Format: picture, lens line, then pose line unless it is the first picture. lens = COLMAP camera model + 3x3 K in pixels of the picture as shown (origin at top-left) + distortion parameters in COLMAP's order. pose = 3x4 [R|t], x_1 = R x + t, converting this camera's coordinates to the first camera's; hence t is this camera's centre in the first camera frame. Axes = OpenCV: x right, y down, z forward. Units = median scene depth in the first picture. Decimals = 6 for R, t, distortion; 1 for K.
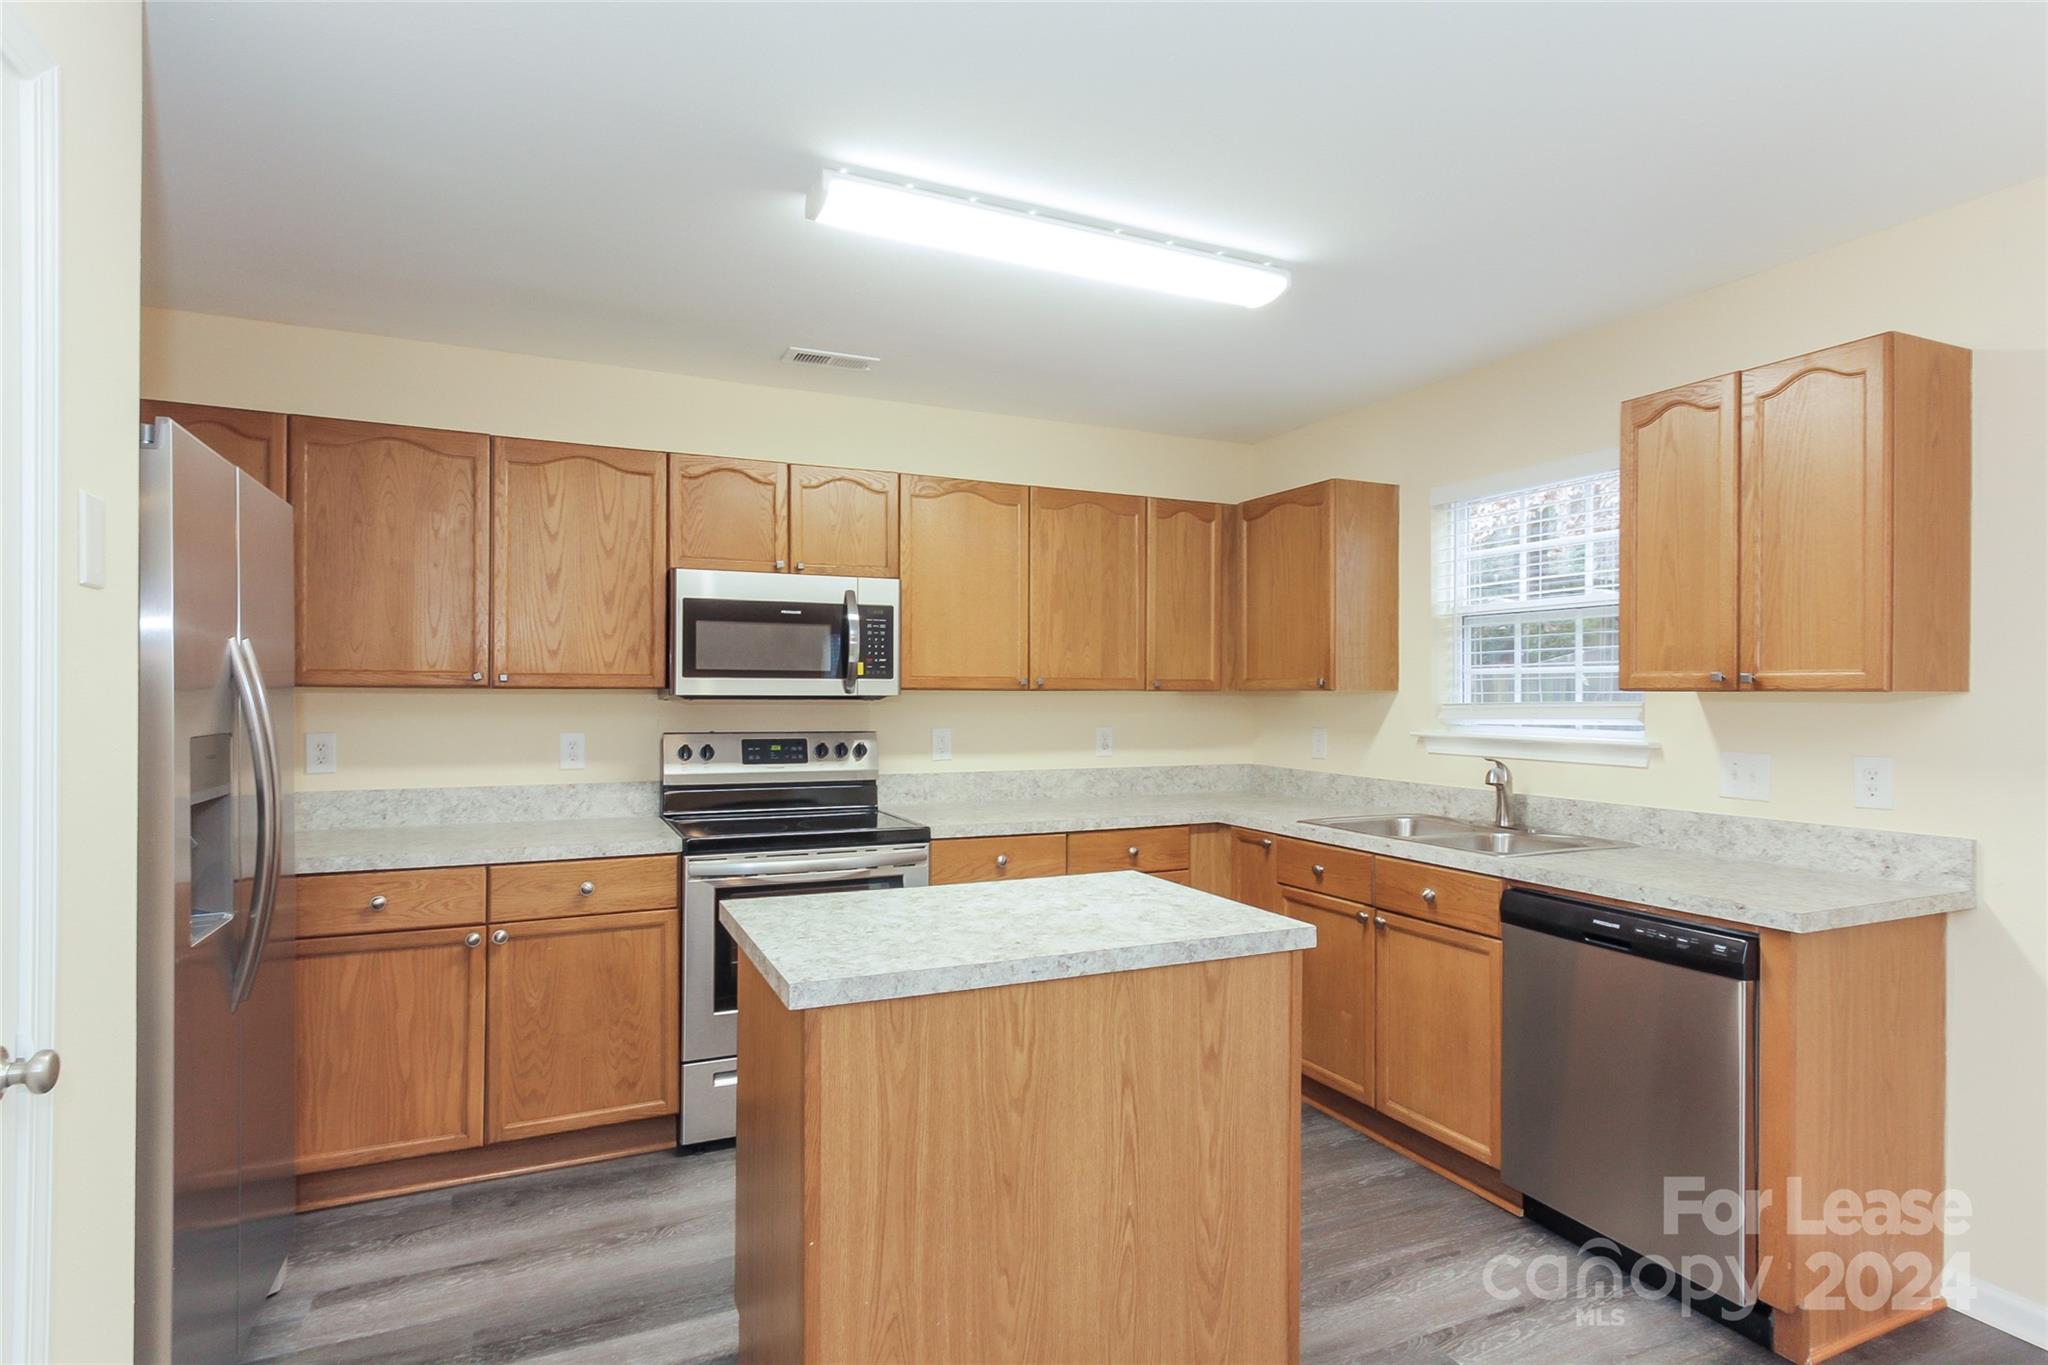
lens RADIAL K [[1075.4, 0, 1009.2], [0, 1075.4, 685.2], [0, 0, 1]] dist [-0.003603, 0.002261]
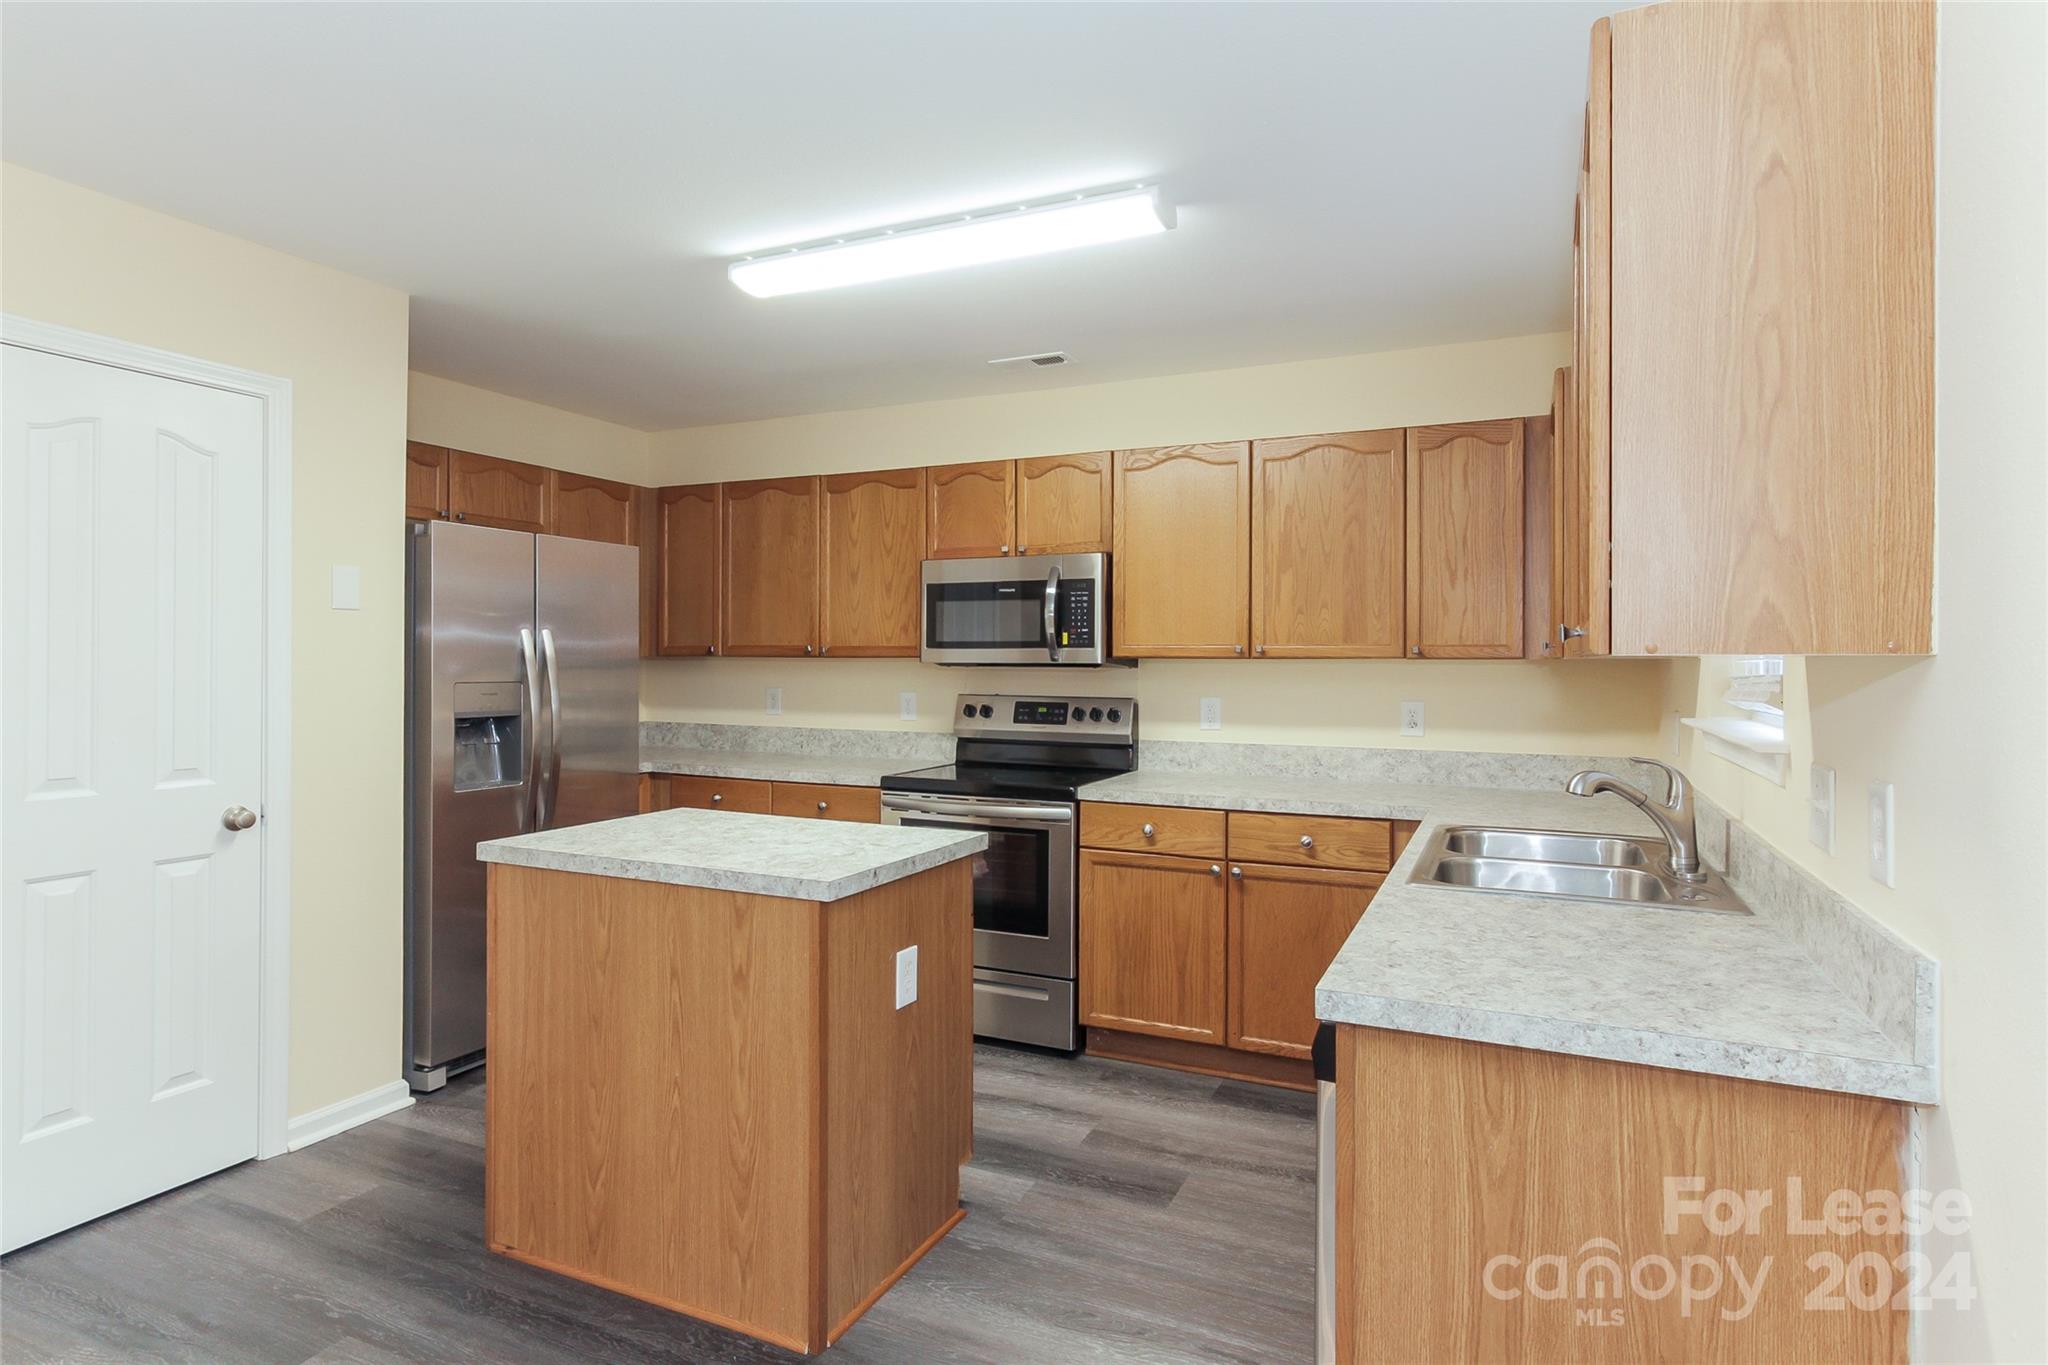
lens RADIAL K [[1075.4, 0, 1001.8], [0, 1075.4, 666.8], [0, 0, 1]] dist [-0.003603, 0.002261]
pose [[0.645198, 0.002981, -0.764010, 0.657349], [0.003062, 0.999974, 0.006487, 0.005925], [0.764010, -0.006525, 0.645172, 0.254321]]
